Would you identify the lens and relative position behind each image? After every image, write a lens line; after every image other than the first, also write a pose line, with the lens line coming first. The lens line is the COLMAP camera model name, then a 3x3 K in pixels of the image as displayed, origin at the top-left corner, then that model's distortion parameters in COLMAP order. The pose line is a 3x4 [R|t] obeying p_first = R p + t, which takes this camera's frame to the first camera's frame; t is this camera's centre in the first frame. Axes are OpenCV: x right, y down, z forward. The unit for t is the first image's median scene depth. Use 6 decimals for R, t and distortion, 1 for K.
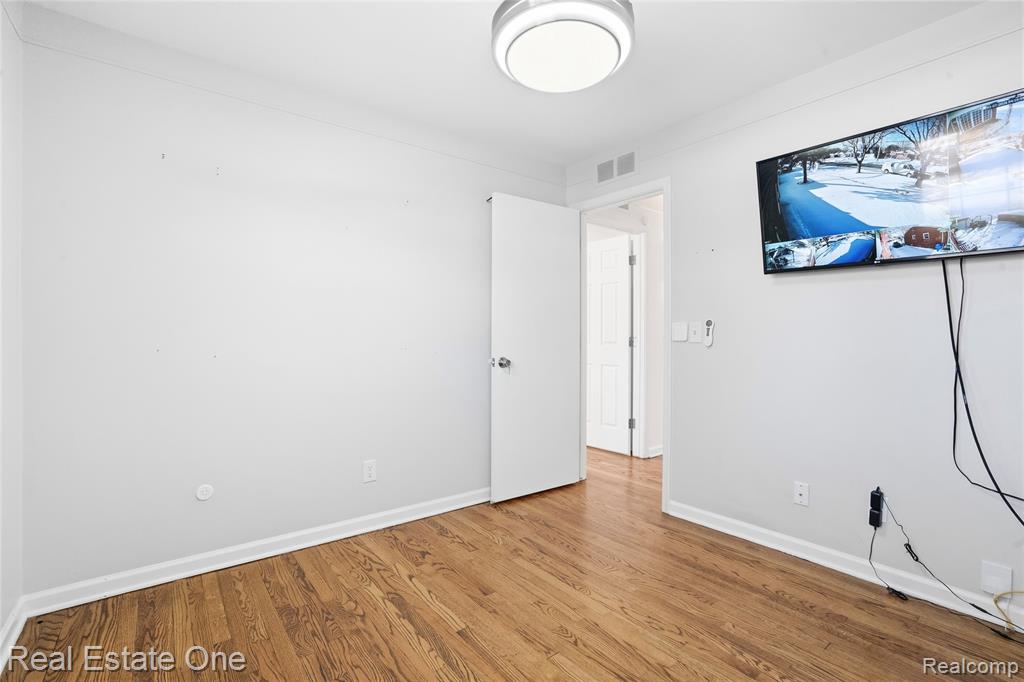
lens RADIAL K [[479.7, 0, 506.5], [0, 479.7, 334.2], [0, 0, 1]] dist [-0.044961, 0.028470]
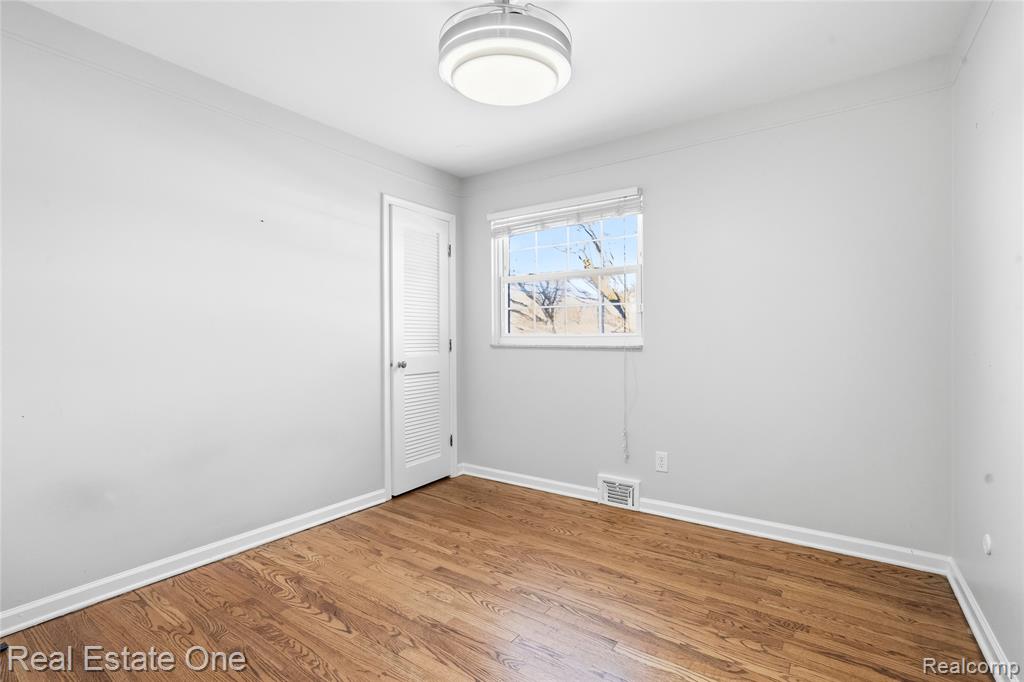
lens RADIAL K [[479.7, 0, 506.5], [0, 479.7, 334.2], [0, 0, 1]] dist [-0.044961, 0.028470]
pose [[-0.958514, -0.000683, -0.285045, 0.383723], [-0.000340, 0.999999, -0.001256, -0.002874], [0.285046, -0.001107, -0.958513, 1.831830]]
